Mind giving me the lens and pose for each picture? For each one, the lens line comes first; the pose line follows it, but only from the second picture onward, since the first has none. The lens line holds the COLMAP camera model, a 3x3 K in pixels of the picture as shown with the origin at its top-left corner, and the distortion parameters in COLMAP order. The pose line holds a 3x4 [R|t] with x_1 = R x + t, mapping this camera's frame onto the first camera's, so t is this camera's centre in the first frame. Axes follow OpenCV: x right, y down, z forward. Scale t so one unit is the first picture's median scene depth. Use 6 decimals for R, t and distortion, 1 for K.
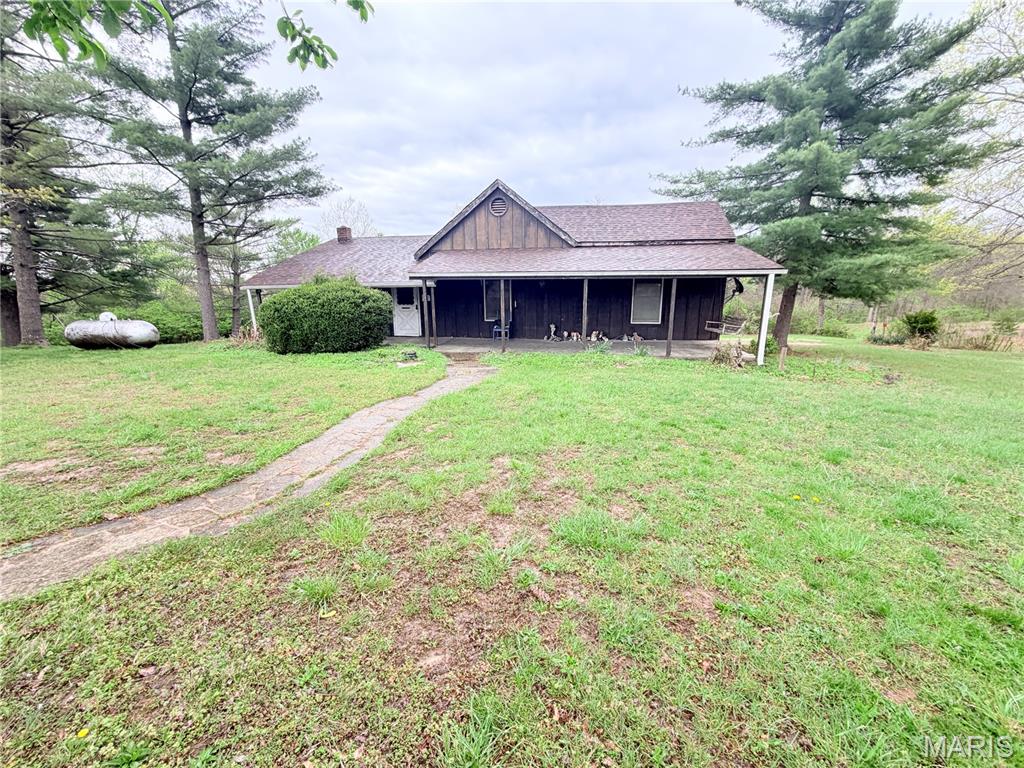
lens RADIAL K [[414.4, 0, 512.0], [0, 414.4, 384.0], [0, 0, 1]] dist [-0.022518, 0.000218]
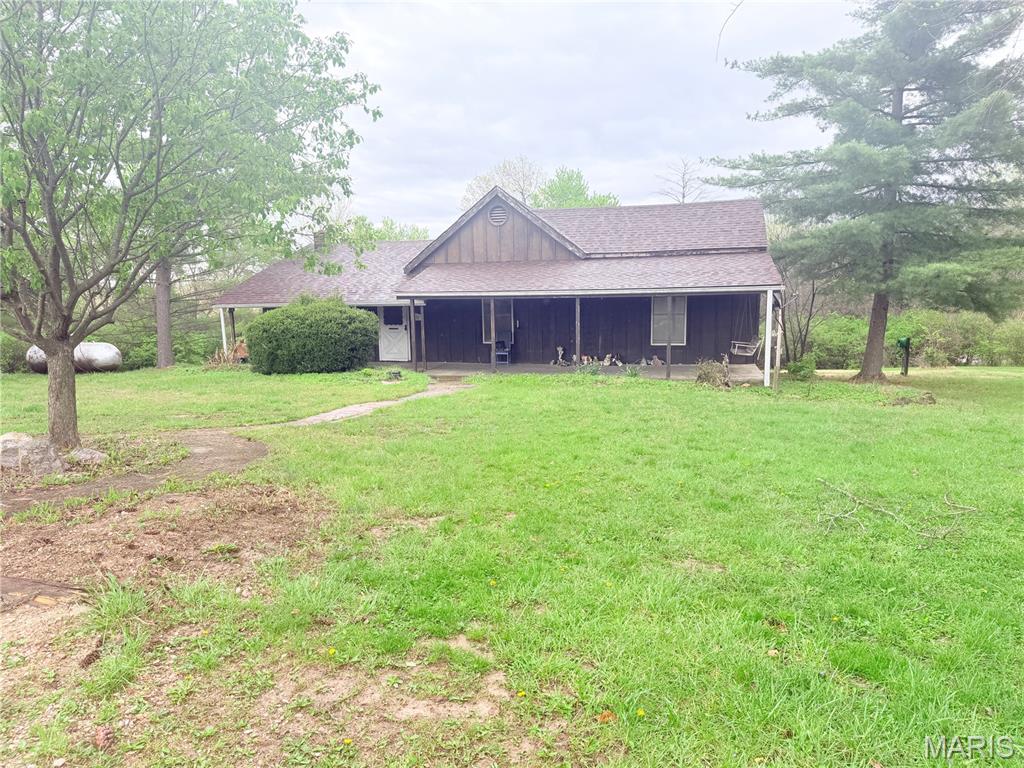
lens RADIAL K [[716.9, 0, 512.0], [0, 716.9, 384.0], [0, 0, 1]] dist [0.074053, -0.198363]
pose [[0.995813, 0.001624, -0.091404, 0.147697], [-0.011121, 0.994568, -0.103492, 0.096960], [0.090739, 0.104076, 0.990421, -0.523470]]
